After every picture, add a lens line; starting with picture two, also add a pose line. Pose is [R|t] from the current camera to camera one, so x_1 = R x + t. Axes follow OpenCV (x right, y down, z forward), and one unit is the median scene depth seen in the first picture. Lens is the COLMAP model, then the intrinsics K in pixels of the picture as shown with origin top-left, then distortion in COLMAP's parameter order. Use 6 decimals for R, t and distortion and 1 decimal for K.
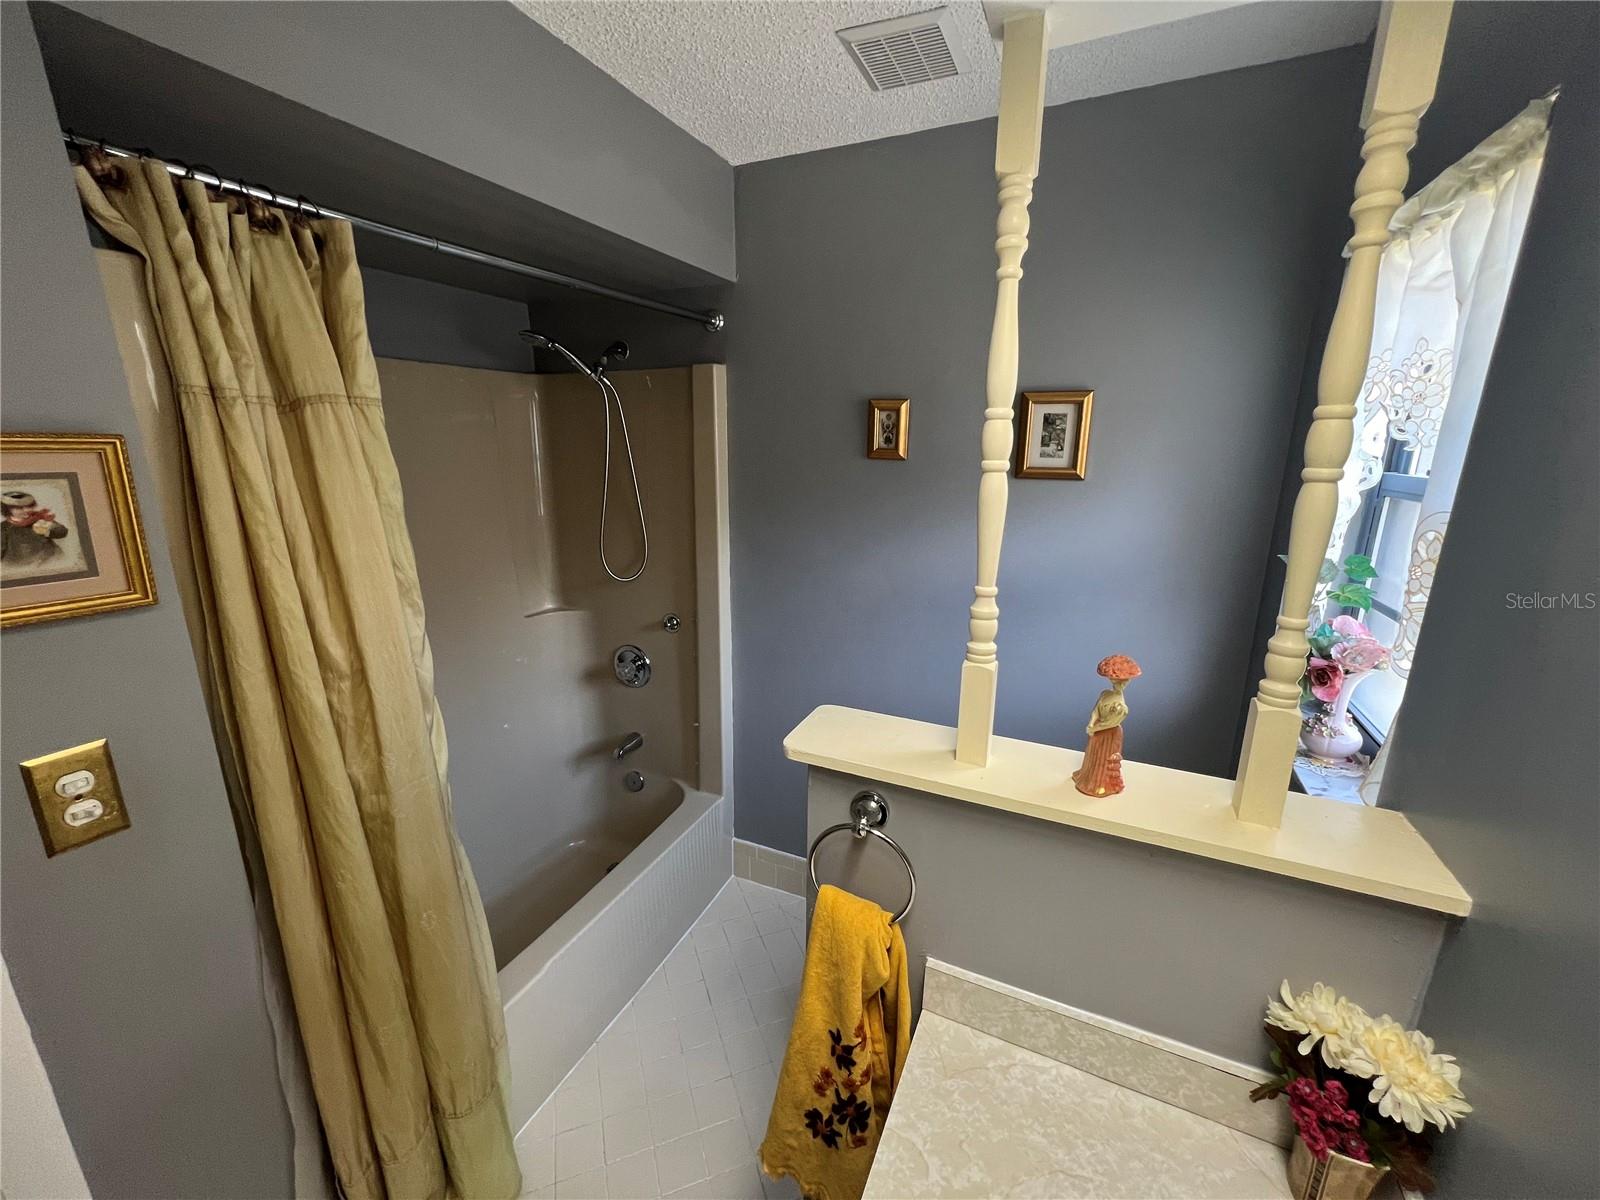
lens RADIAL K [[642.5, 0, 800.0], [0, 642.5, 600.0], [0, 0, 1]] dist [-0.002335, -0.000046]
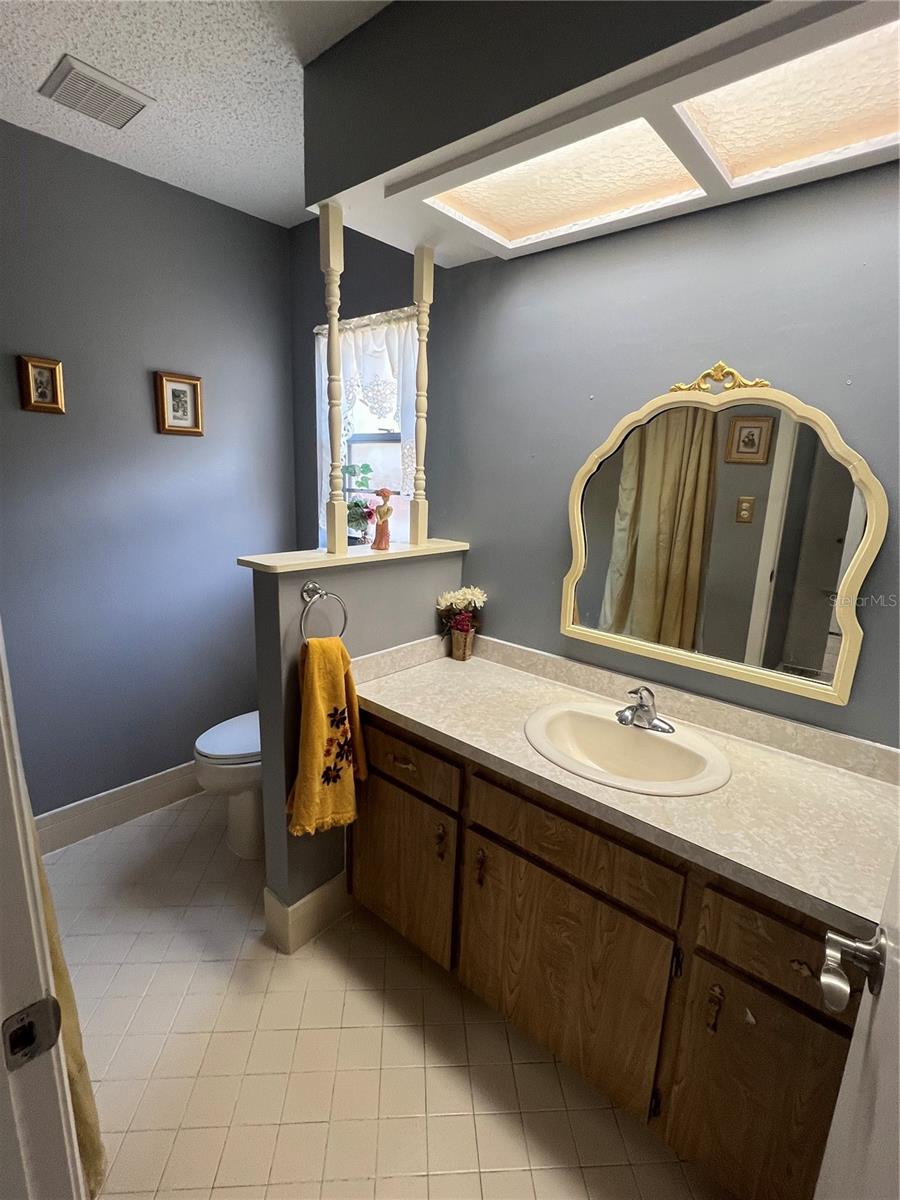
lens RADIAL K [[557.9, 0, 442.3], [0, 557.9, 599.5], [0, 0, 1]] dist [0.000827, 0.000264]
pose [[0.281505, -0.216843, 0.934737, -1.224218], [0.212886, 0.963969, 0.159512, 0.169631], [-0.935646, 0.154089, 0.317525, 0.142735]]
